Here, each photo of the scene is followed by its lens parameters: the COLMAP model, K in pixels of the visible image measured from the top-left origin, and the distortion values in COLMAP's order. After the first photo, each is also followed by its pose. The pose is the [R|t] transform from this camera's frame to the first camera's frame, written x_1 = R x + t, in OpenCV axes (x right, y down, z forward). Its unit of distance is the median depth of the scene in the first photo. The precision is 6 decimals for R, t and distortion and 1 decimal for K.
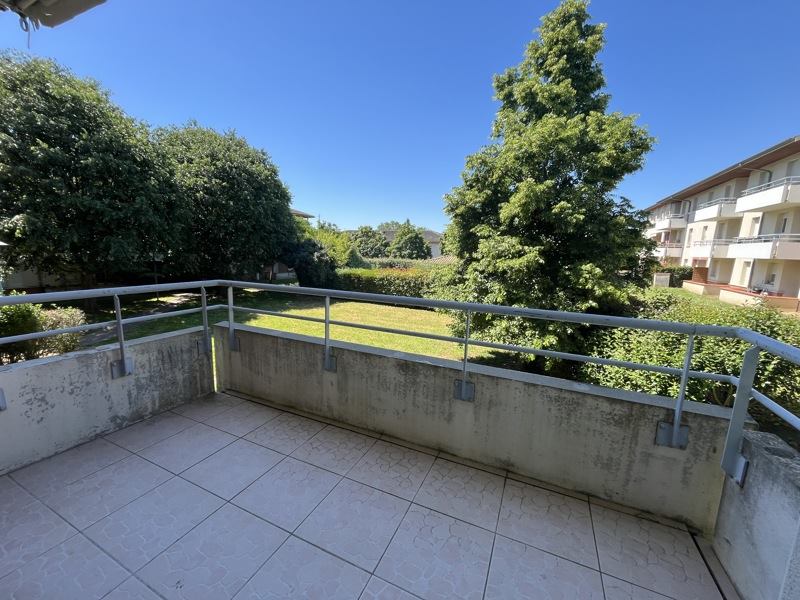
lens RADIAL K [[323.7, 0, 398.8], [0, 323.7, 301.9], [0, 0, 1]] dist [-0.007935, 0.000359]
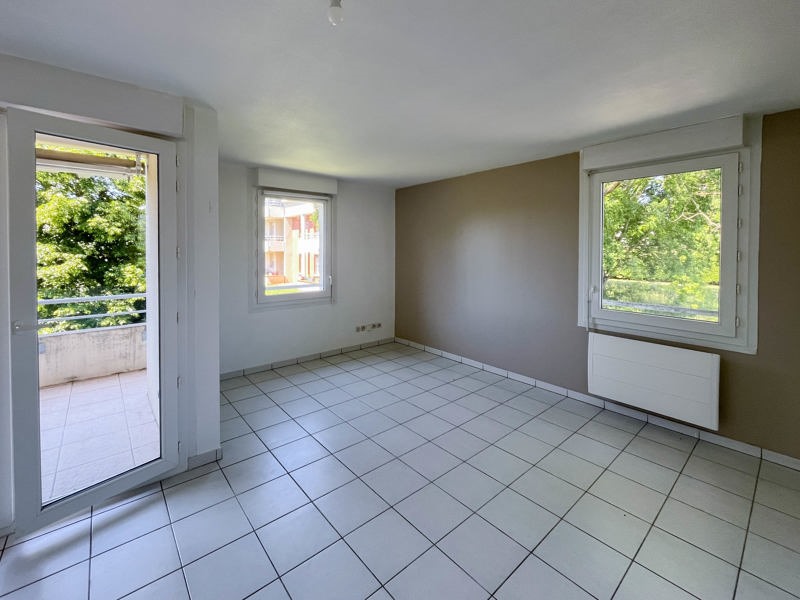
lens RADIAL K [[340.5, 0, 388.8], [0, 340.5, 260.8], [0, 0, 1]] dist [0.001224, 0.000541]
pose [[0.421343, -0.059950, 0.904918, -0.178288], [0.158028, 0.987401, -0.008165, 0.029542], [-0.893027, 0.146442, 0.425509, -0.441606]]
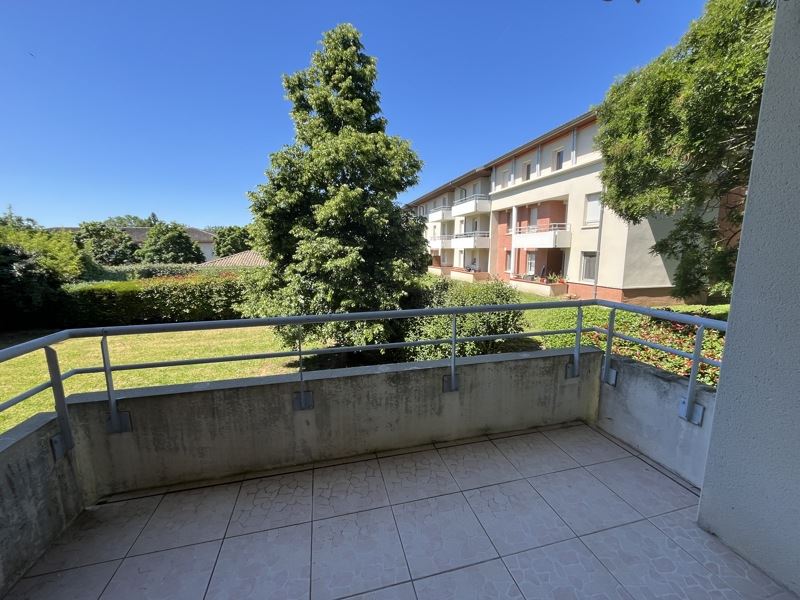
lens RADIAL K [[323.7, 0, 397.3], [0, 323.7, 299.3], [0, 0, 1]] dist [-0.007935, 0.000359]
pose [[0.779069, -0.132194, 0.612843, -0.163689], [0.130818, 0.990277, 0.047307, -0.027397], [-0.613138, 0.043315, 0.788788, 0.049882]]
